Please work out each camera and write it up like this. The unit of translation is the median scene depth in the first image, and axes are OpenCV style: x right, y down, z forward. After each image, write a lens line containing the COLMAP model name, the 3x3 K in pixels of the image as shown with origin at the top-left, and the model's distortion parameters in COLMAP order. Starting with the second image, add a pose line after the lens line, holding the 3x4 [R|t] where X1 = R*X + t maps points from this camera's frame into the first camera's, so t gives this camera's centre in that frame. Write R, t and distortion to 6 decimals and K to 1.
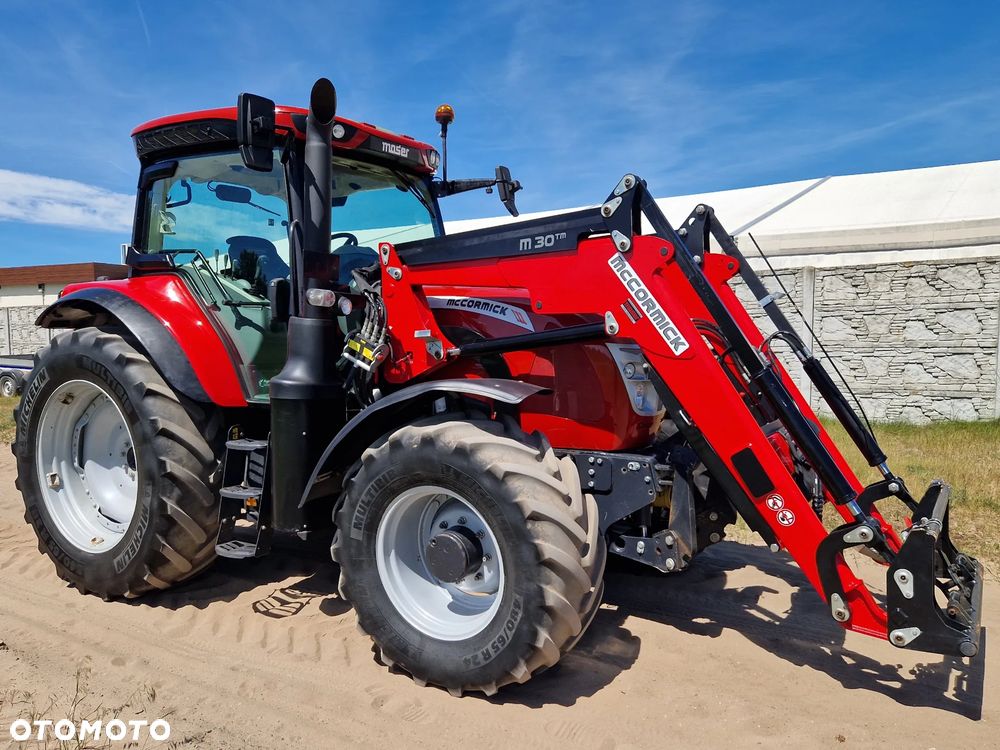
lens RADIAL K [[695.0, 0, 510.1], [0, 695.0, 378.5], [0, 0, 1]] dist [0.043229, -0.030353]
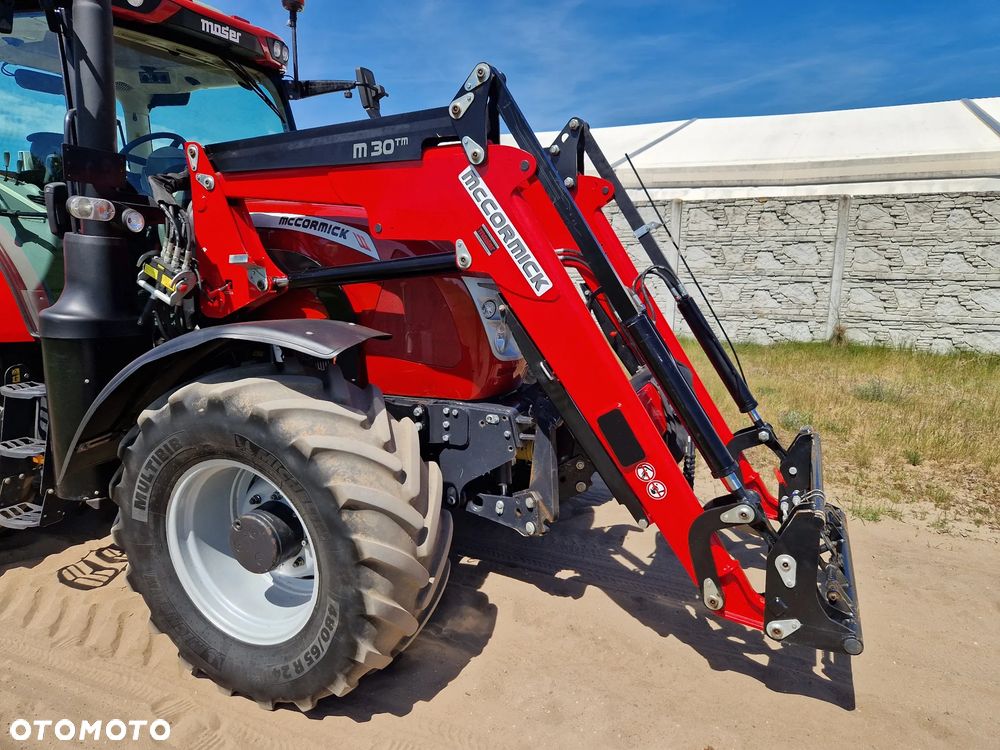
lens RADIAL K [[616.0, 0, 517.1], [0, 616.0, 352.1], [0, 0, 1]] dist [0.038343, -0.021760]
pose [[0.987049, -0.001992, 0.160410, 0.079504], [-0.013150, 0.995553, 0.093280, -0.028591], [-0.159882, -0.094181, 0.982633, 0.229193]]
